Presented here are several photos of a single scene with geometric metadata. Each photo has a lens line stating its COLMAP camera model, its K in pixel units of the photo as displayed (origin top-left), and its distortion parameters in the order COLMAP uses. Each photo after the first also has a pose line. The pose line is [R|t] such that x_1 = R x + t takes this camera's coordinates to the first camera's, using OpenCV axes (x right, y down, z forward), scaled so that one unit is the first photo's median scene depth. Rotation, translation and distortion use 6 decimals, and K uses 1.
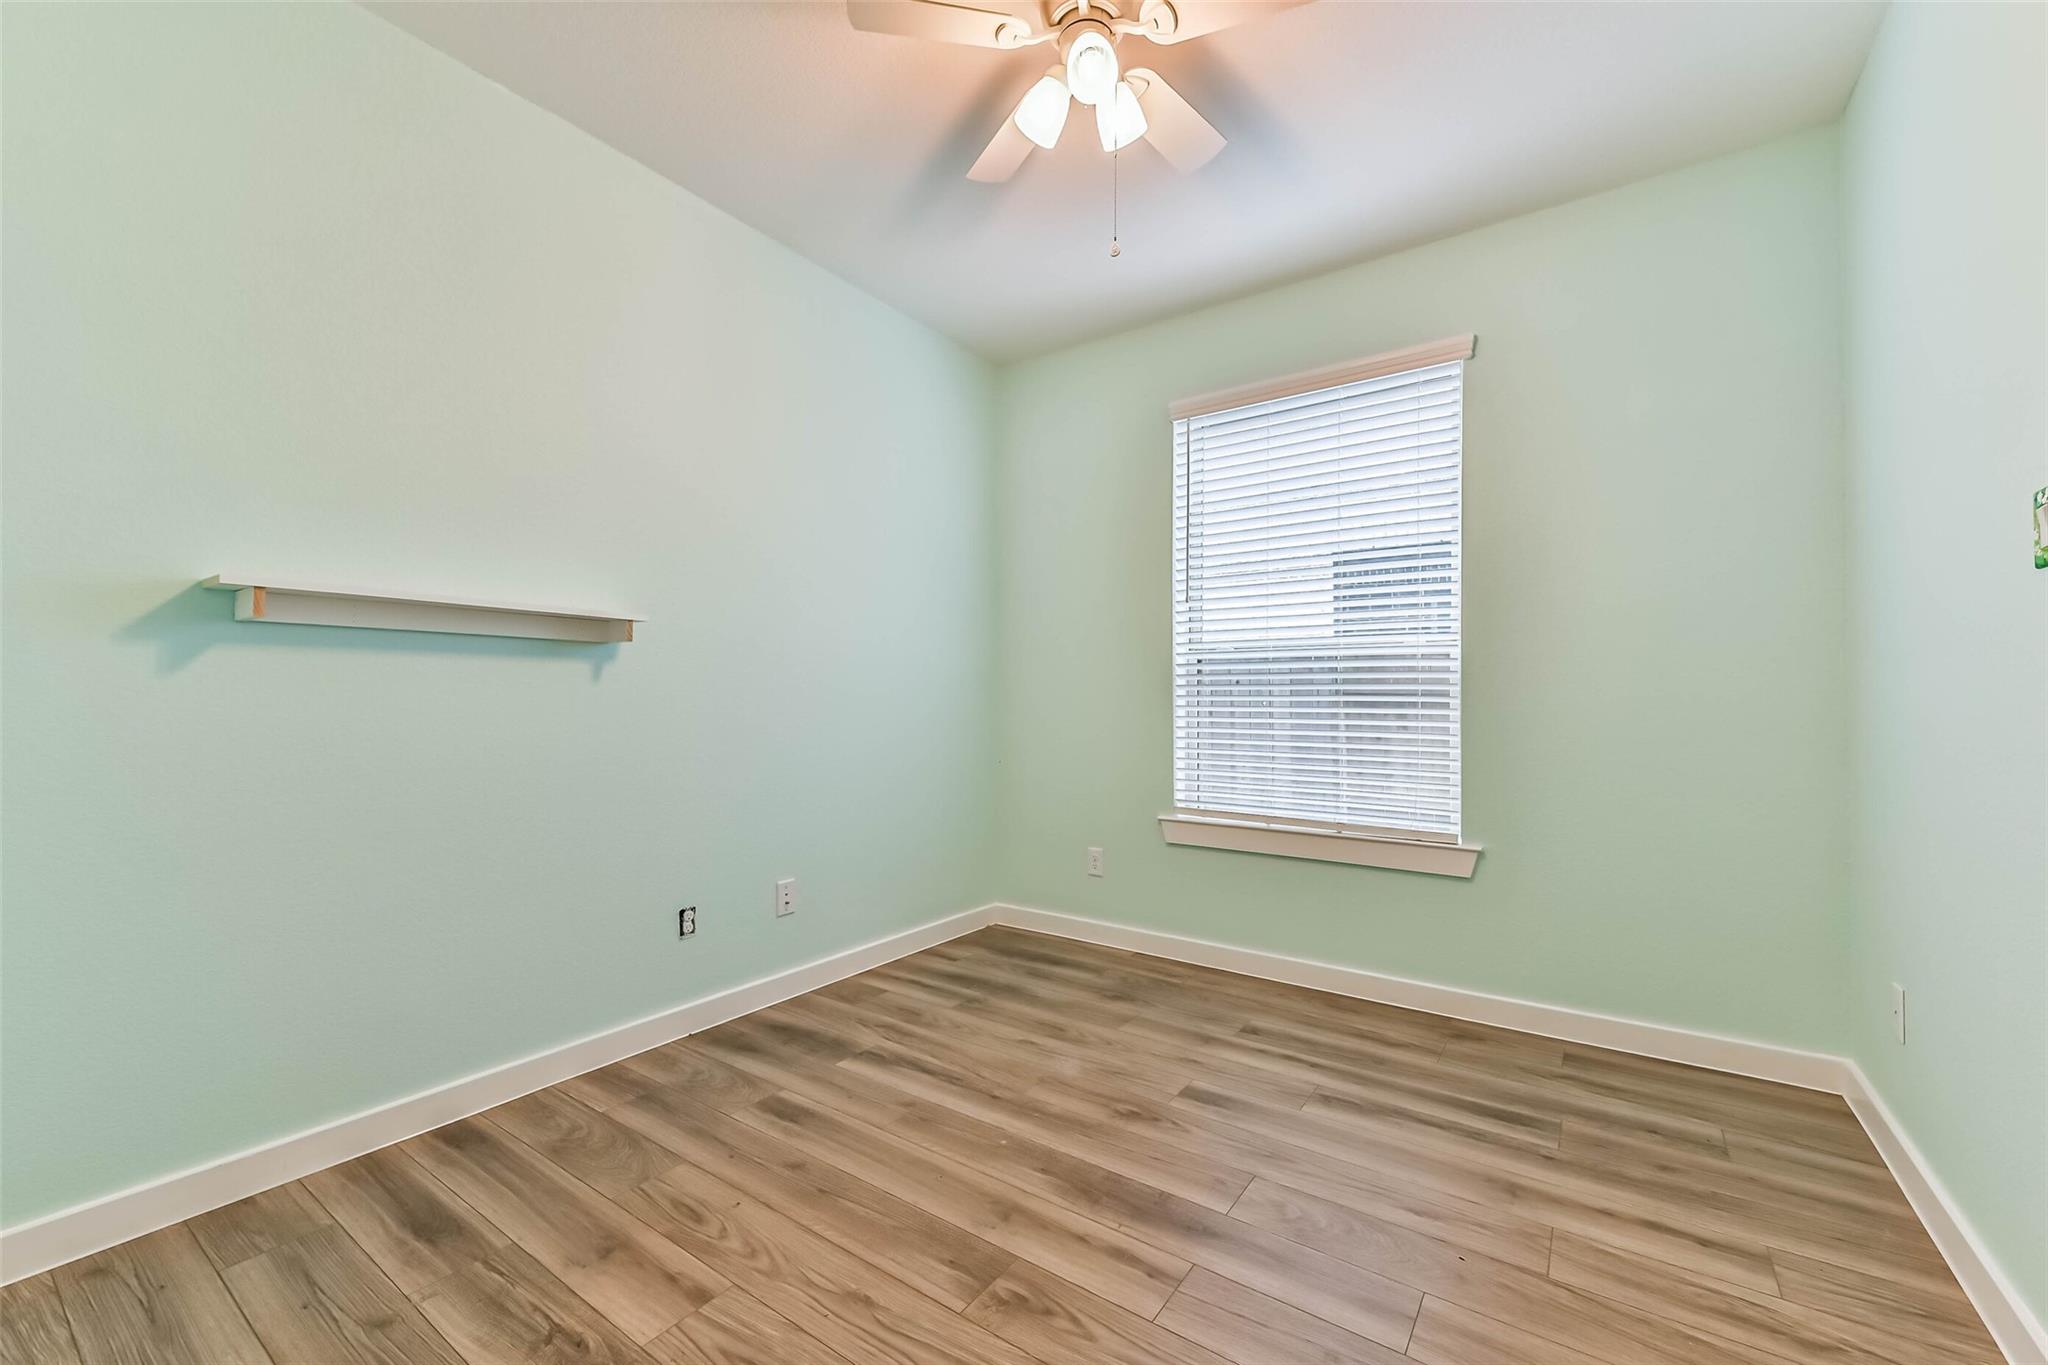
lens RADIAL K [[803.0, 0, 1028.0], [0, 803.0, 691.5], [0, 0, 1]] dist [0.023398, -0.005822]
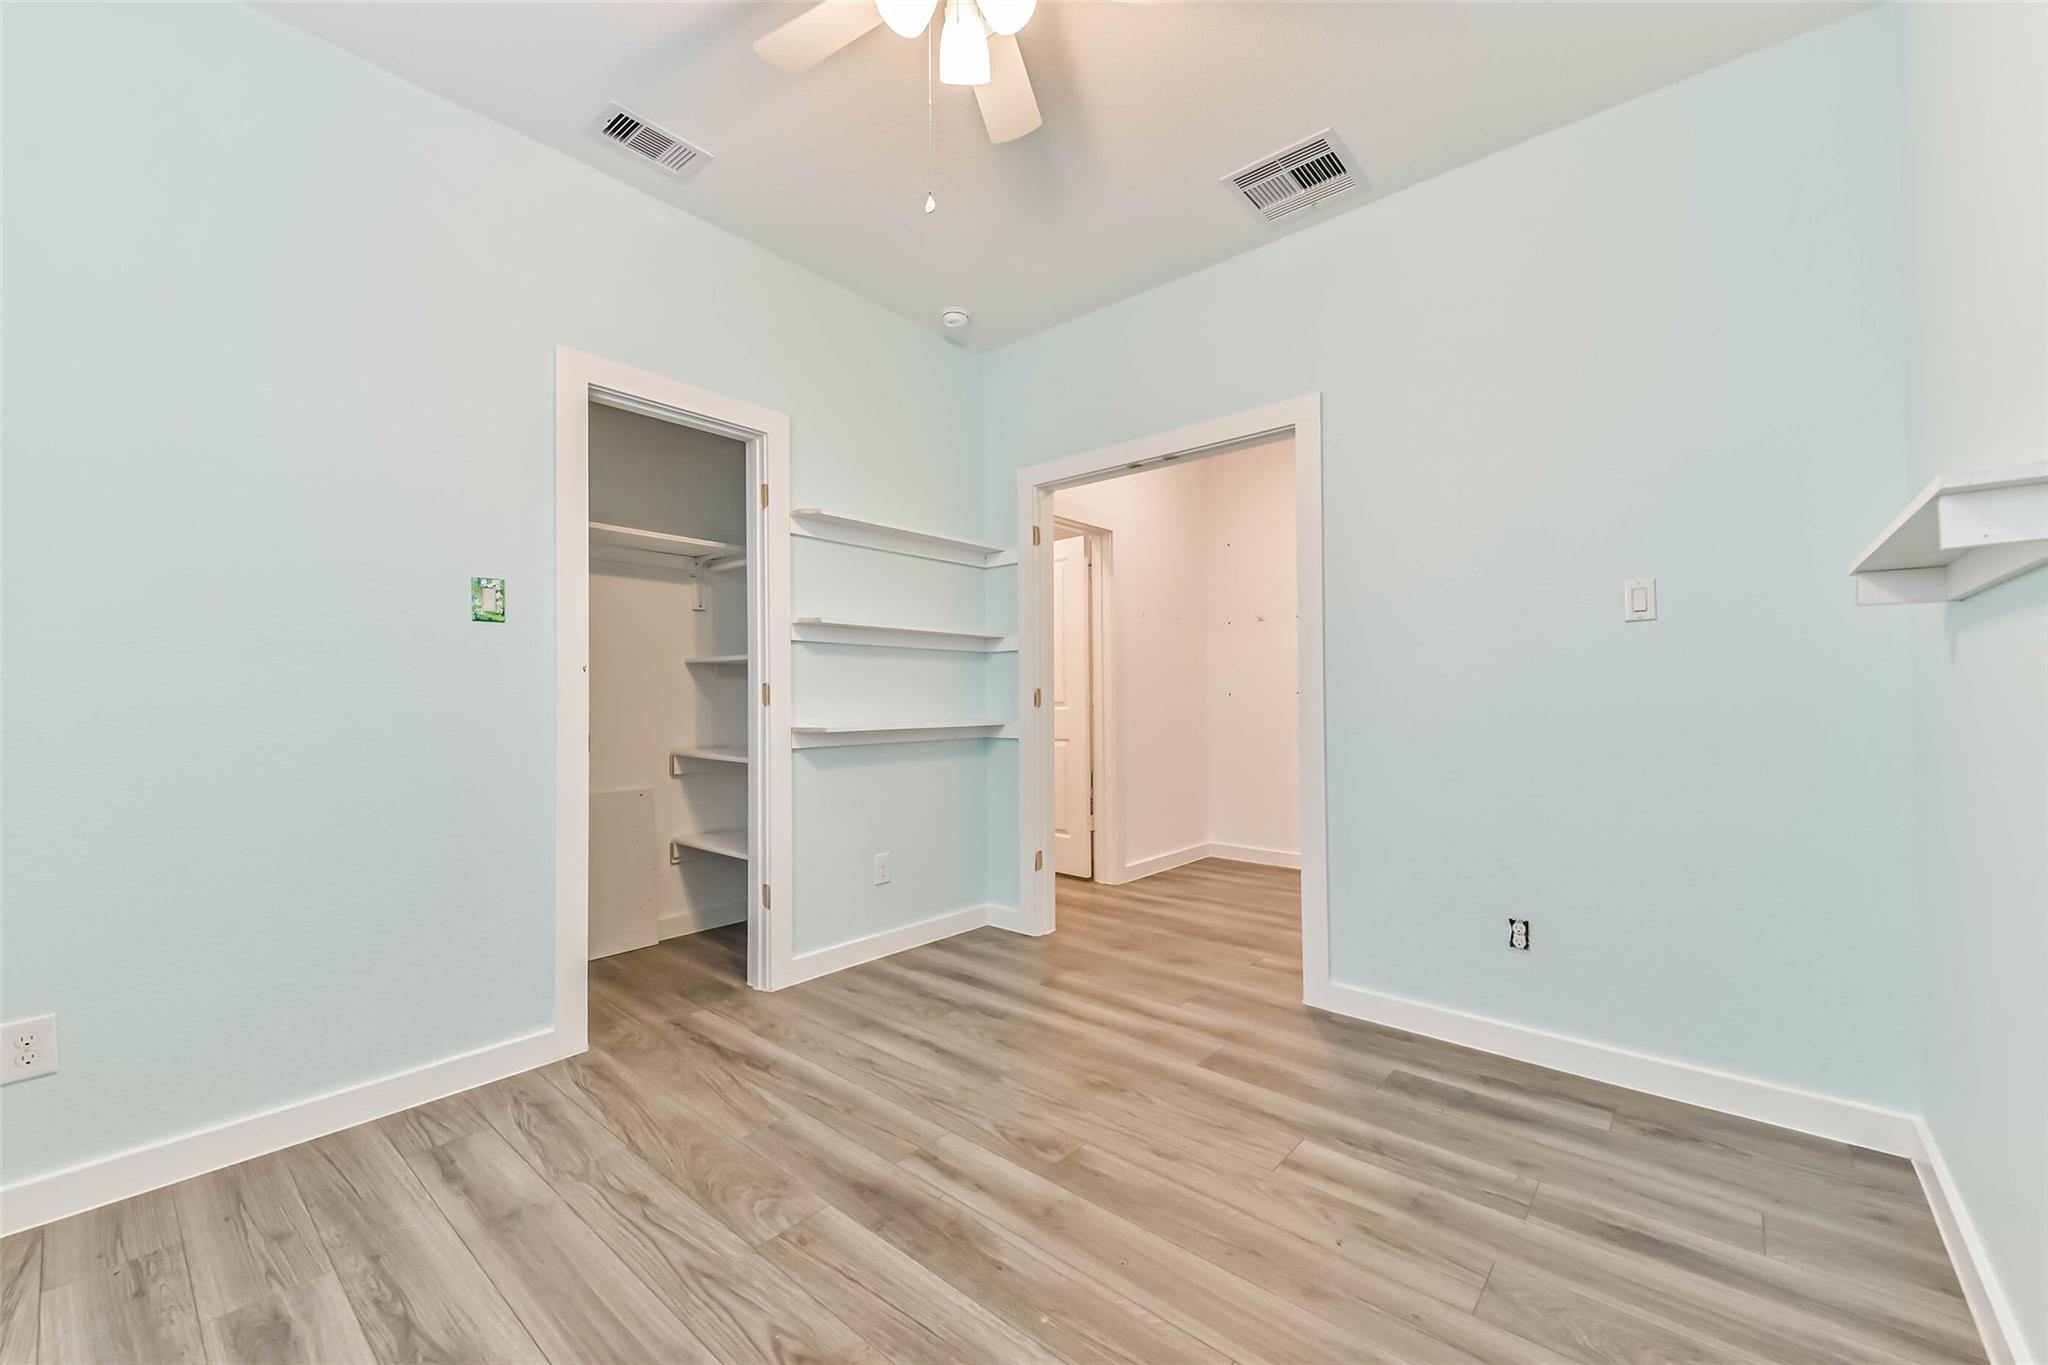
lens RADIAL K [[803.0, 0, 1023.9], [0, 803.0, 689.7], [0, 0, 1]] dist [0.023398, -0.005822]
pose [[-0.995021, 0.001250, 0.099656, -0.100961], [-0.001190, 0.999701, -0.024420, 0.030906], [-0.099656, -0.024417, -0.994722, 2.082957]]
